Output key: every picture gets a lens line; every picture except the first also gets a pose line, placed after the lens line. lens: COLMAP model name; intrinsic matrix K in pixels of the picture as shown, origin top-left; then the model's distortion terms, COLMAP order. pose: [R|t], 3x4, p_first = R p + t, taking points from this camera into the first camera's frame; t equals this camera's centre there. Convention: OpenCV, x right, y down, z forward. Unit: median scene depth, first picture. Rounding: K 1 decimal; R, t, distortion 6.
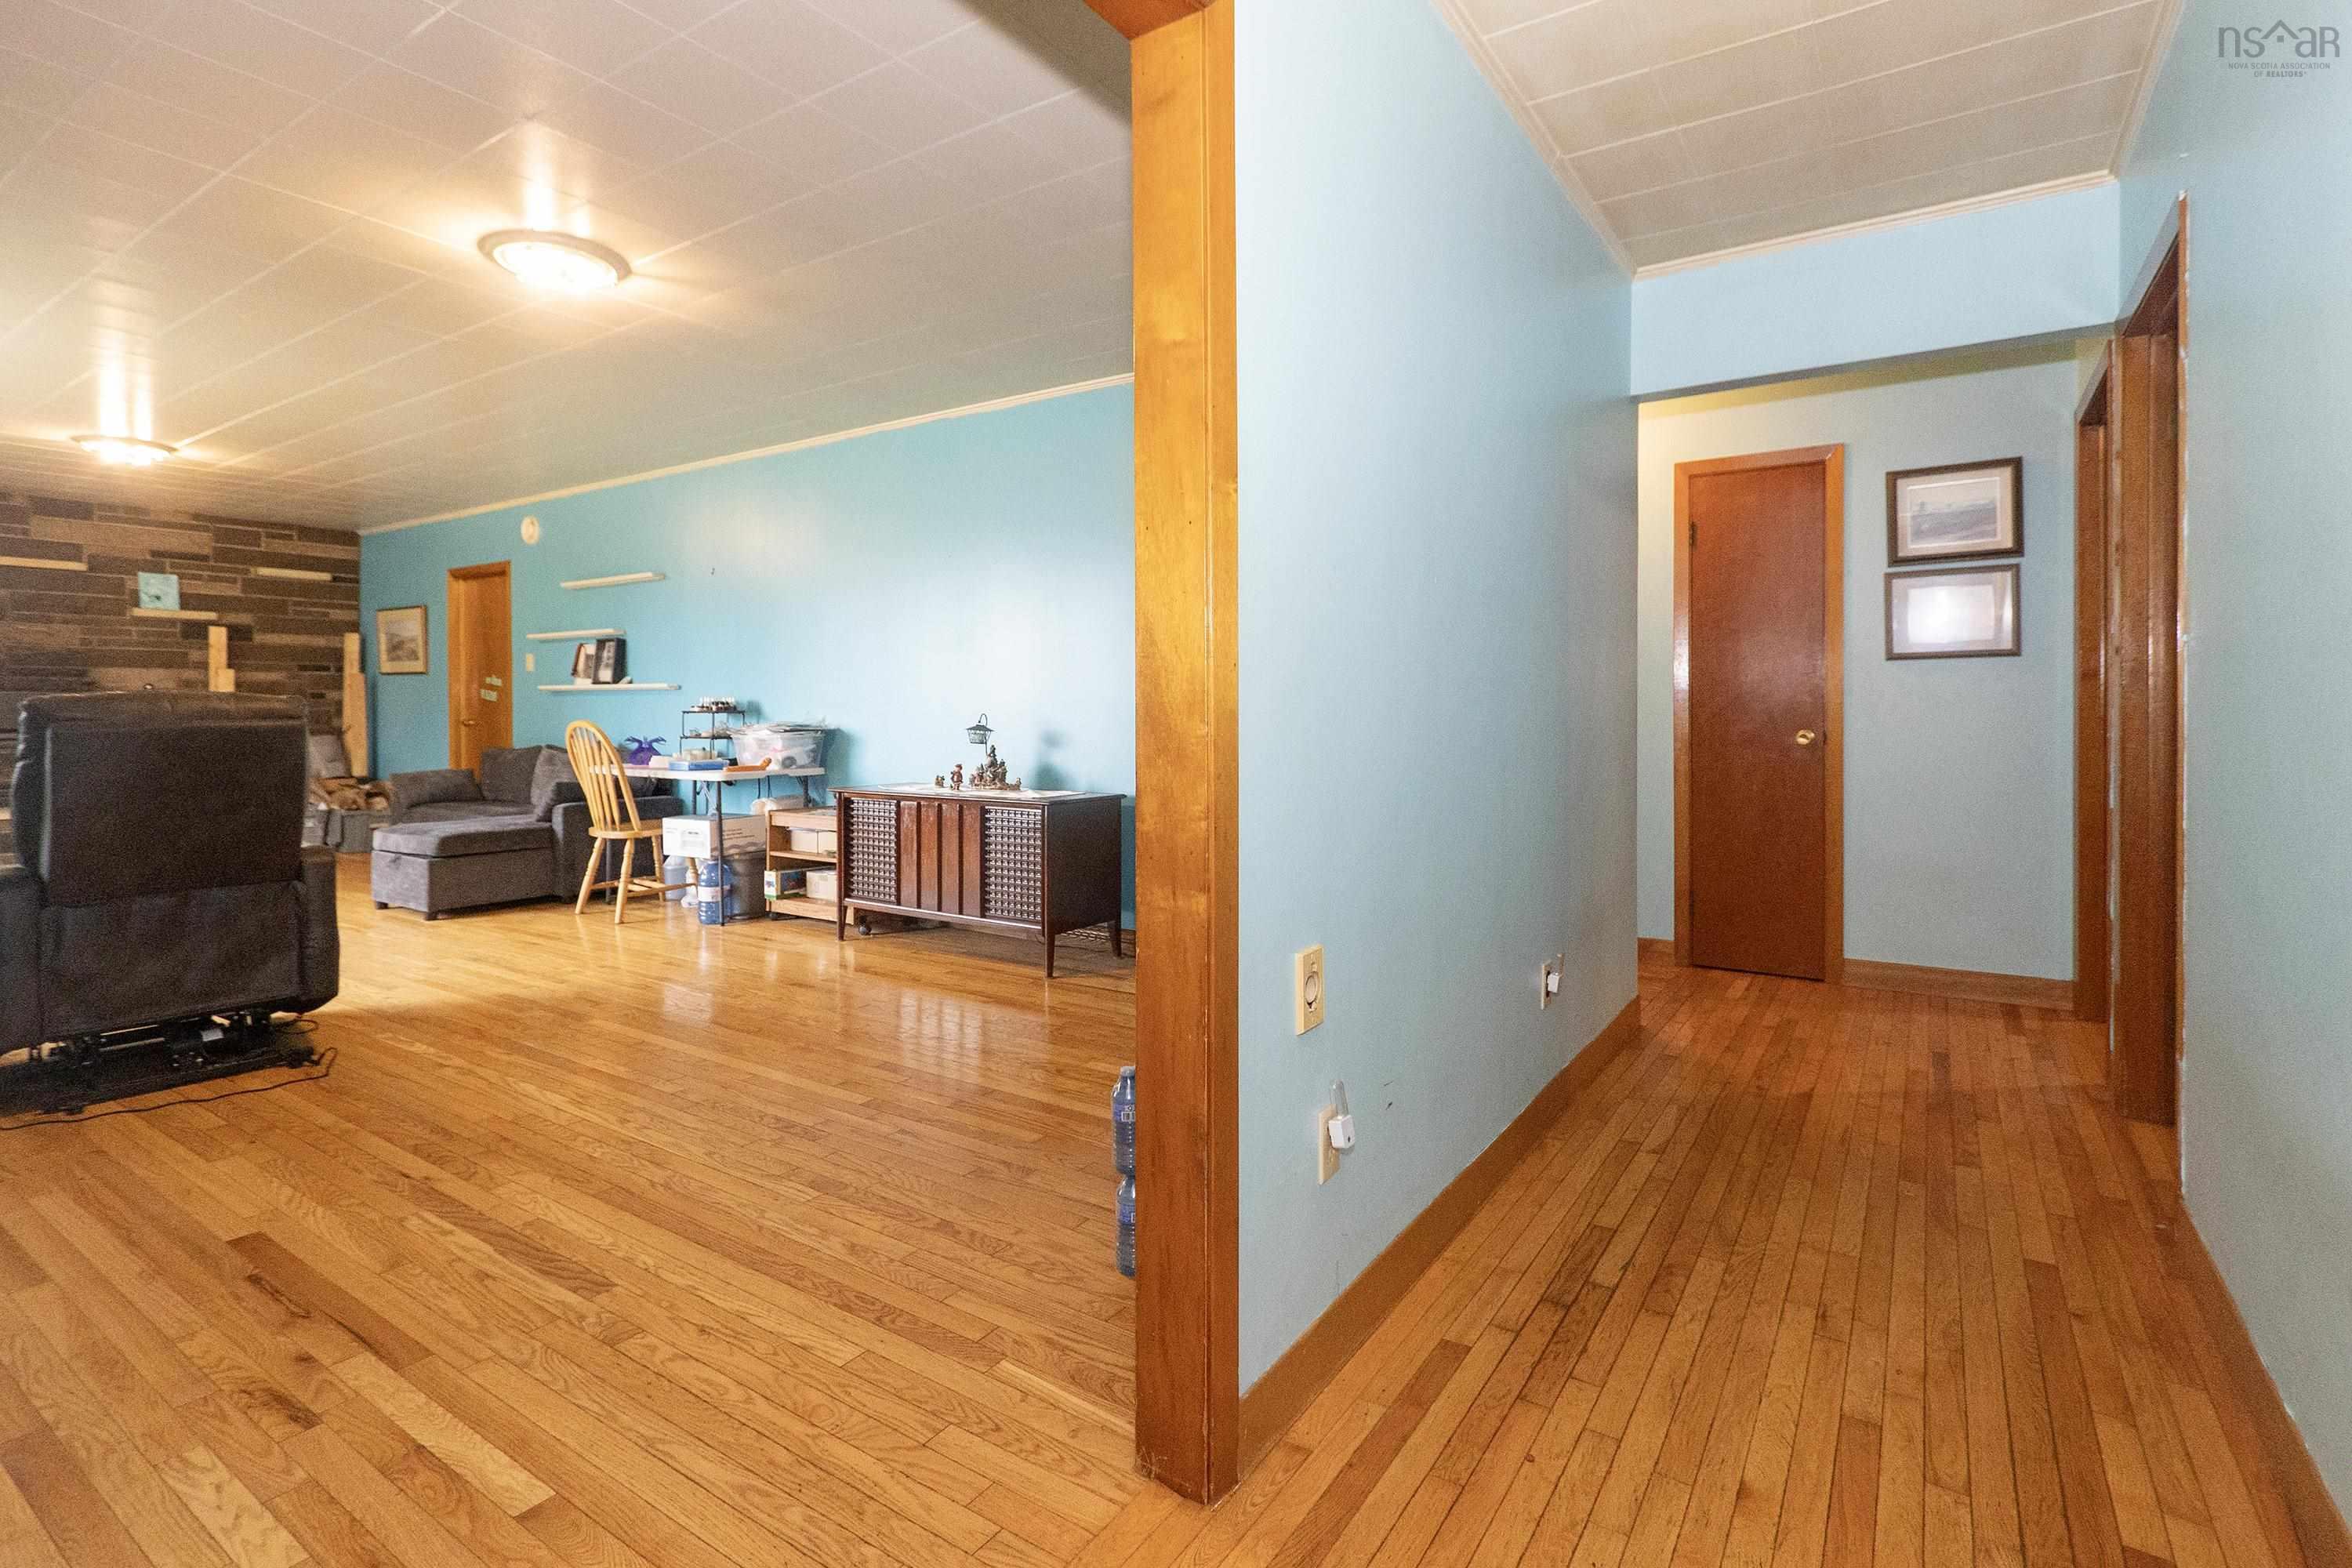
lens RADIAL K [[1120.4, 0, 1167.7], [0, 1120.4, 709.0], [0, 0, 1]] dist [0.001676, -0.000518]
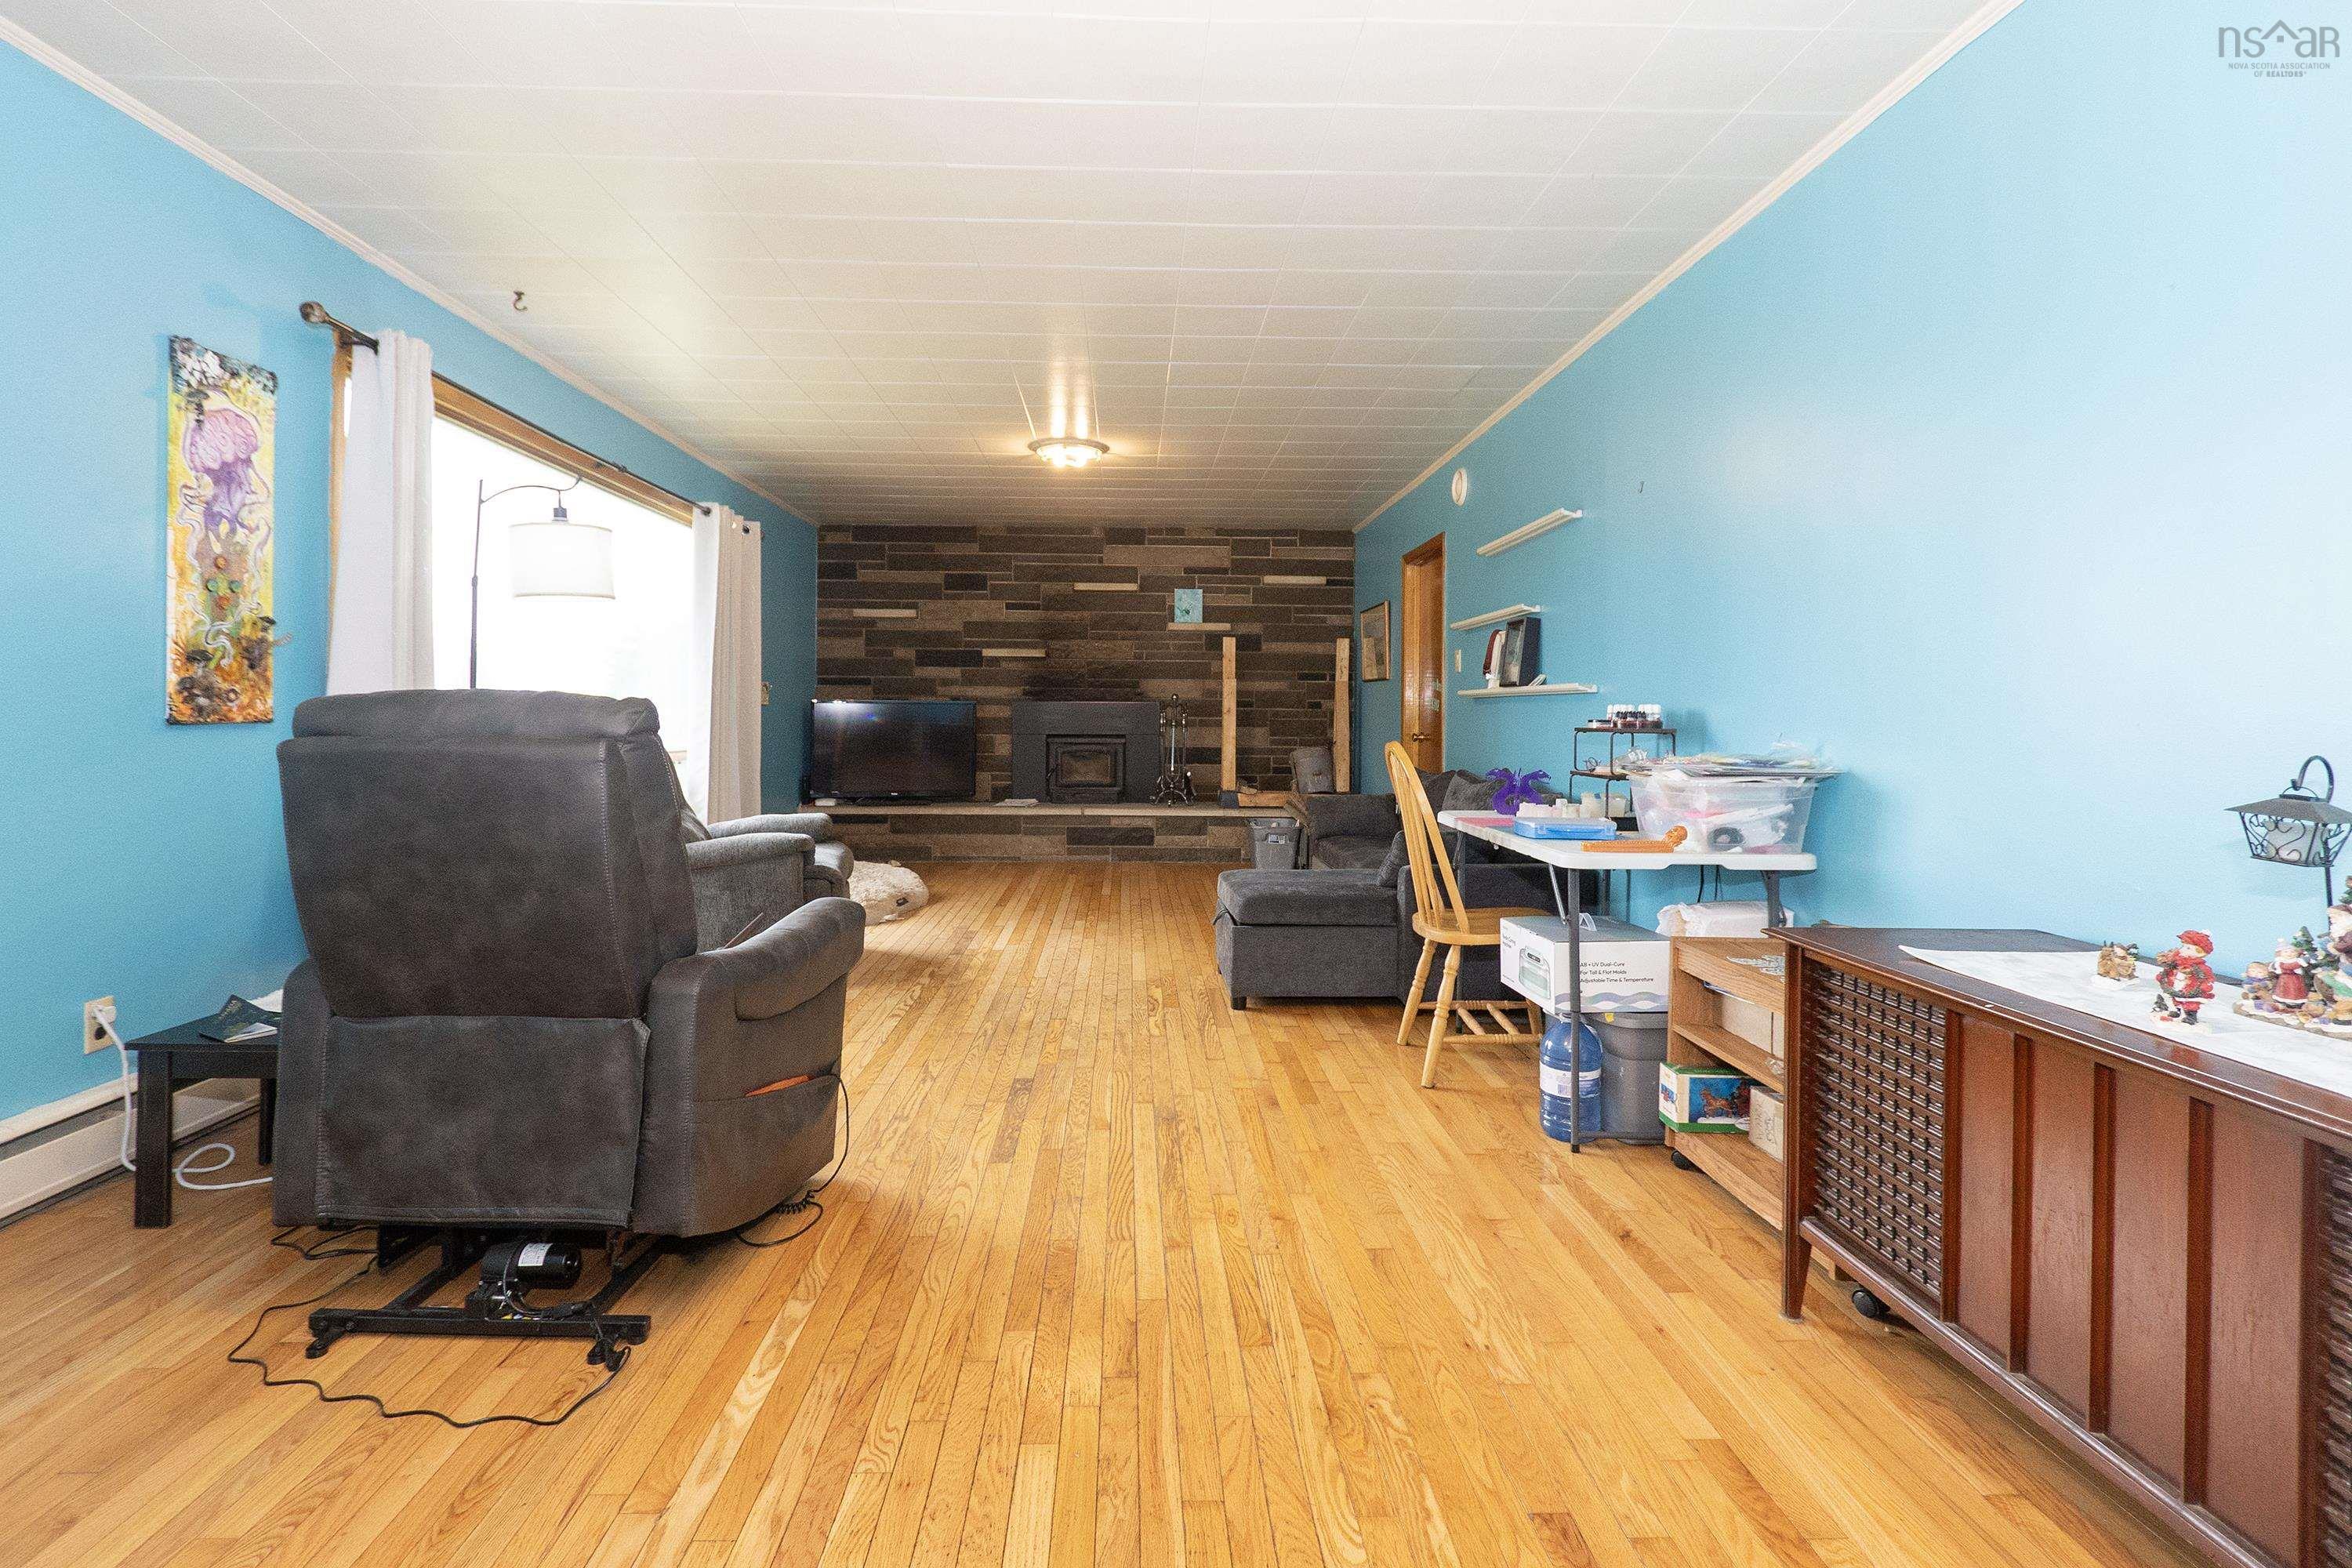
lens RADIAL K [[1120.4, 0, 1167.7], [0, 1120.4, 709.0], [0, 0, 1]] dist [0.001676, -0.000518]
pose [[0.590297, 0.000801, -0.807186, -0.068072], [-0.010187, 0.999927, -0.006458, -0.001522], [0.807122, 0.012035, 0.590262, 0.380337]]
